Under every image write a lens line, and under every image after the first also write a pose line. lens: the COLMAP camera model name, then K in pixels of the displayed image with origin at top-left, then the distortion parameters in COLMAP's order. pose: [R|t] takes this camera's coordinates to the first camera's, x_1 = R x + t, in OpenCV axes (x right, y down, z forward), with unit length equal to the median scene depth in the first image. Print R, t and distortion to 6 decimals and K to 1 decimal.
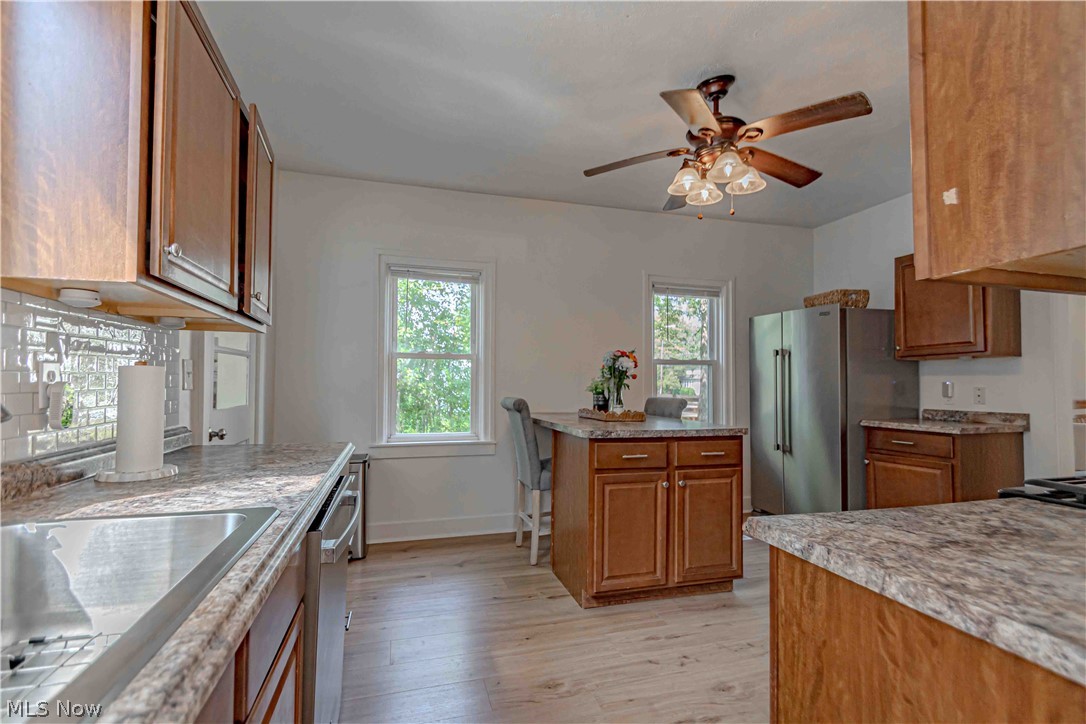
lens RADIAL K [[473.8, 0, 540.1], [0, 473.8, 369.5], [0, 0, 1]] dist [-0.000039, 0.000121]
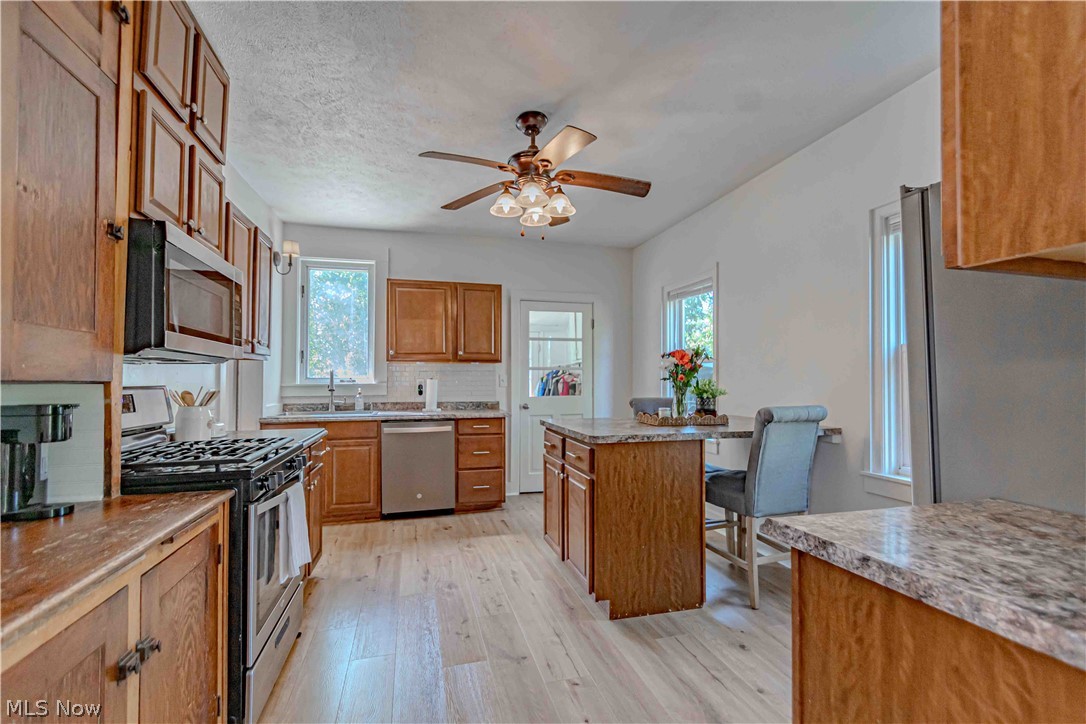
lens RADIAL K [[473.8, 0, 539.2], [0, 473.8, 367.5], [0, 0, 1]] dist [-0.000039, 0.000121]
pose [[-0.007131, -0.037104, -0.999286, 1.371651], [0.027681, 0.998921, -0.037288, 0.027847], [0.999591, -0.027927, -0.006097, 0.934198]]
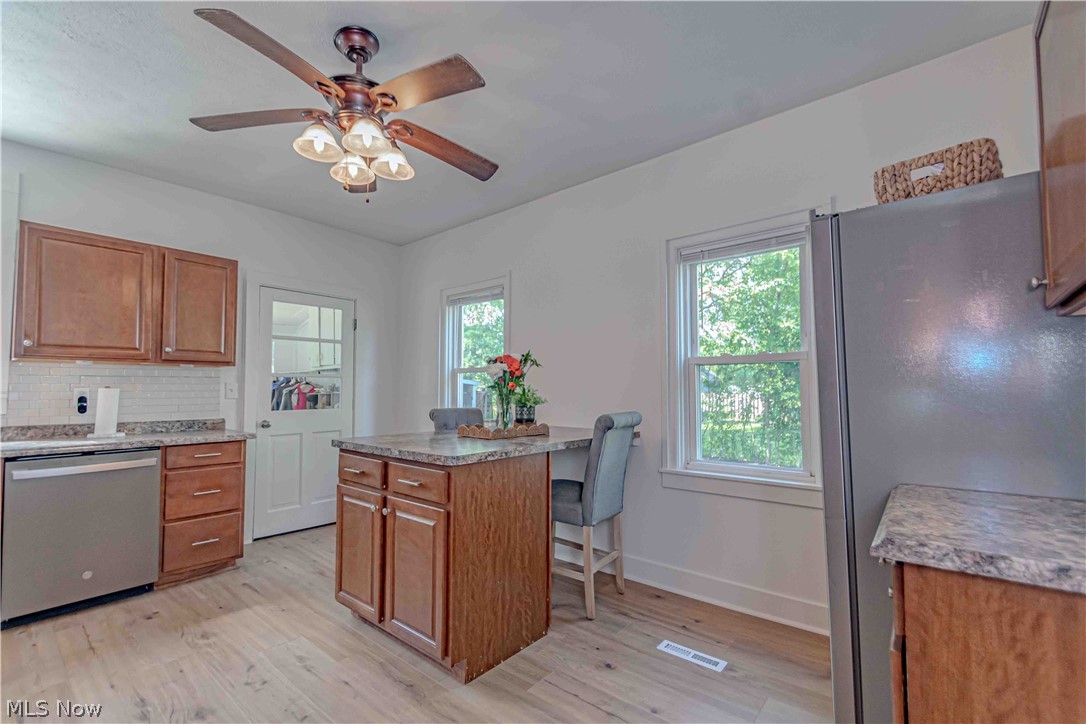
lens RADIAL K [[473.8, 0, 544.9], [0, 473.8, 368.3], [0, 0, 1]] dist [-0.000039, 0.000121]
pose [[0.562241, -0.052322, -0.825317, 1.144310], [0.031393, 0.998628, -0.041923, 0.028297], [0.826378, -0.002338, 0.563112, 0.741089]]
